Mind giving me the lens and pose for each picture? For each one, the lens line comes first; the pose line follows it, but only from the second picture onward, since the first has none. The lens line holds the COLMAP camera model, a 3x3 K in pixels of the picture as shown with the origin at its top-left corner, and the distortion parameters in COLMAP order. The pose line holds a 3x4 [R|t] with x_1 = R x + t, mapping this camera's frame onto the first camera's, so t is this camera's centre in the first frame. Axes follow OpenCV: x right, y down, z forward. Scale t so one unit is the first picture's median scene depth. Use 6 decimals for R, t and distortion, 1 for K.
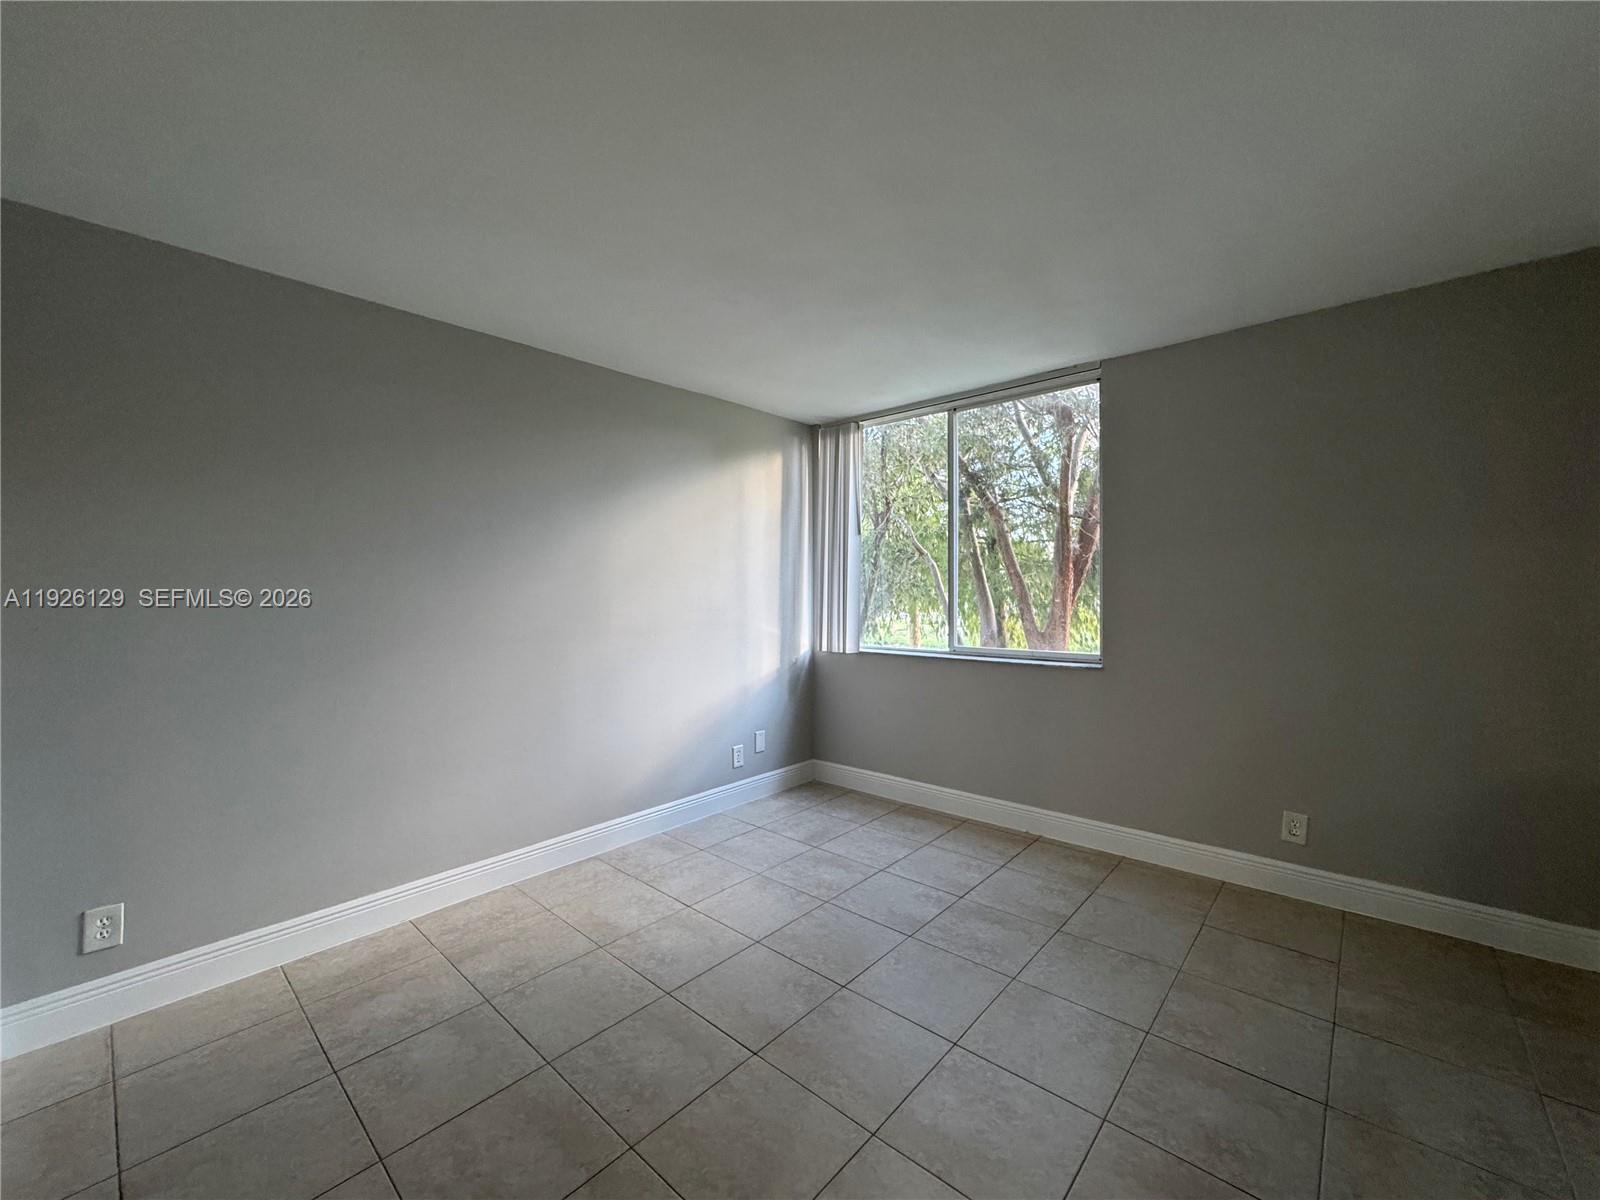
lens RADIAL K [[641.3, 0, 803.3], [0, 641.3, 596.2], [0, 0, 1]] dist [-0.005162, 0.000881]
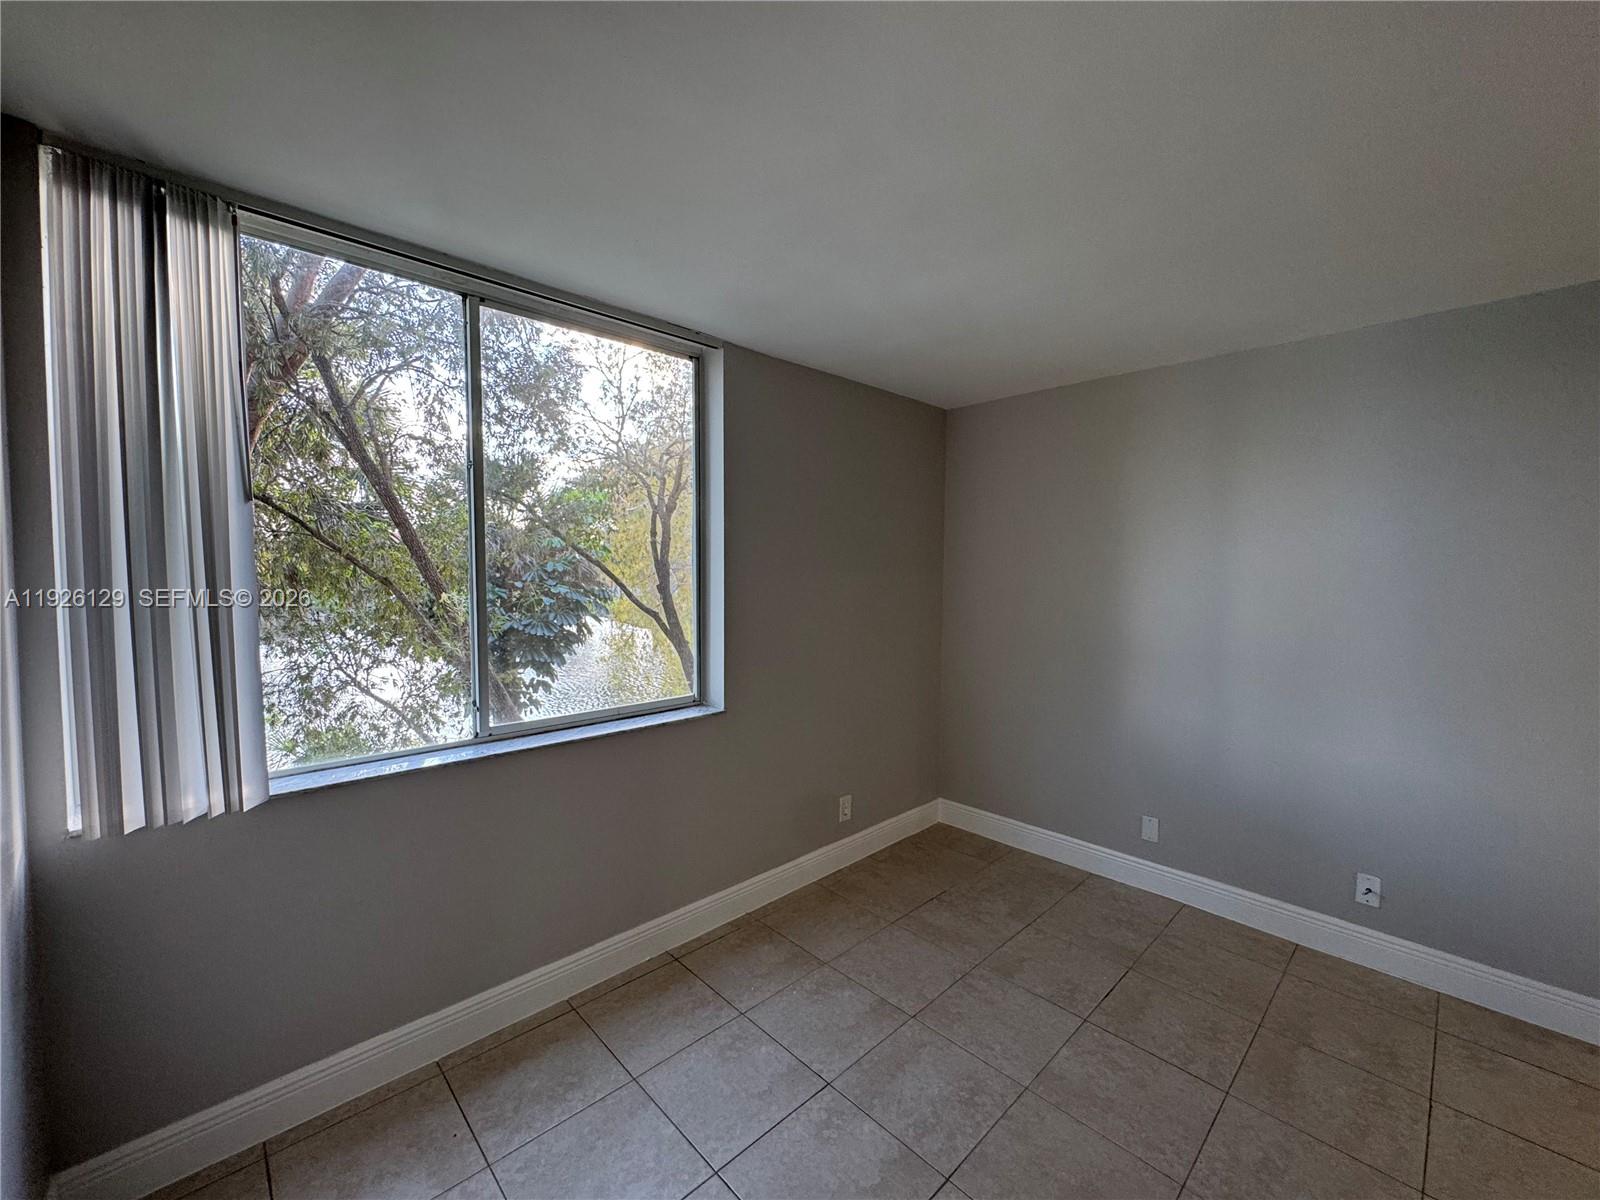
lens RADIAL K [[641.3, 0, 798.6], [0, 641.3, 599.2], [0, 0, 1]] dist [-0.005162, 0.000881]
pose [[0.085942, -0.038673, 0.995549, -0.410167], [0.003450, 0.999252, 0.038519, -0.076061], [-0.996294, 0.000125, 0.086011, 0.946314]]
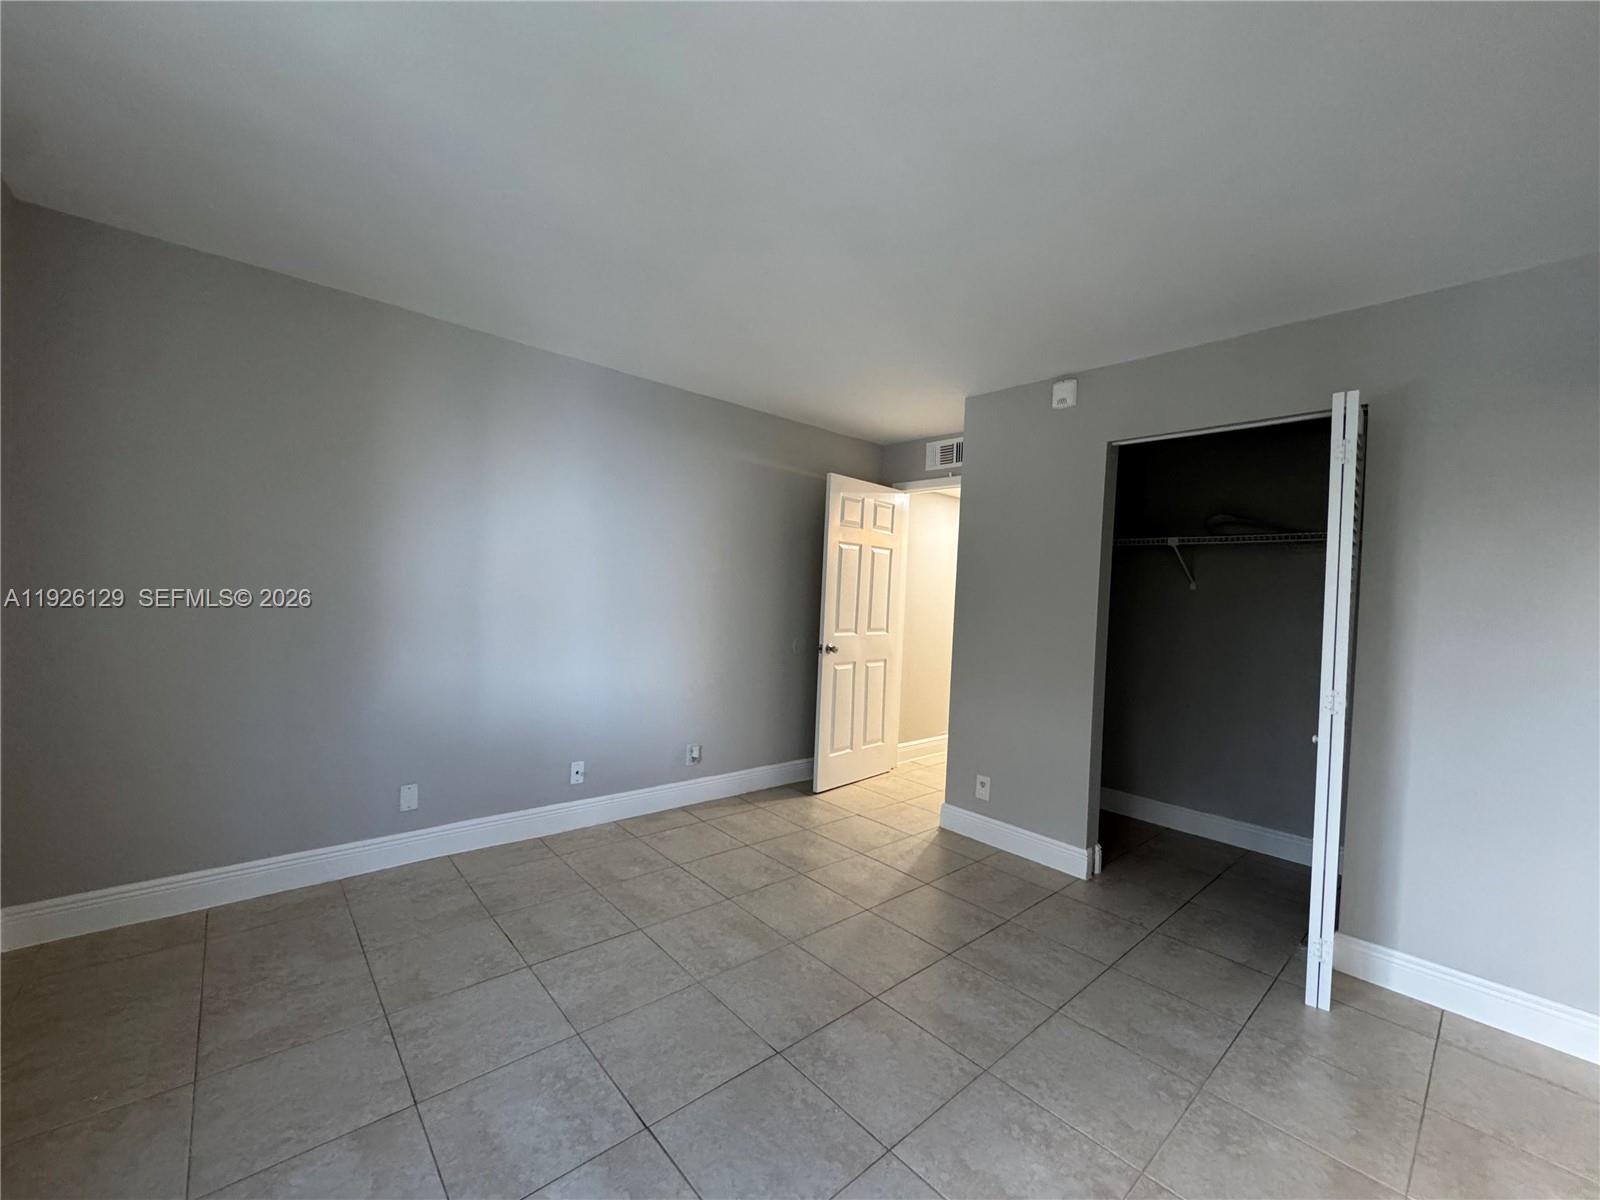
lens RADIAL K [[641.3, 0, 797.1], [0, 641.3, 600.2], [0, 0, 1]] dist [-0.005162, 0.000881]
pose [[-0.991535, -0.035768, 0.124819, -0.035413], [-0.032889, 0.999145, 0.025051, -0.008384], [-0.125608, 0.020734, -0.991863, 1.378734]]
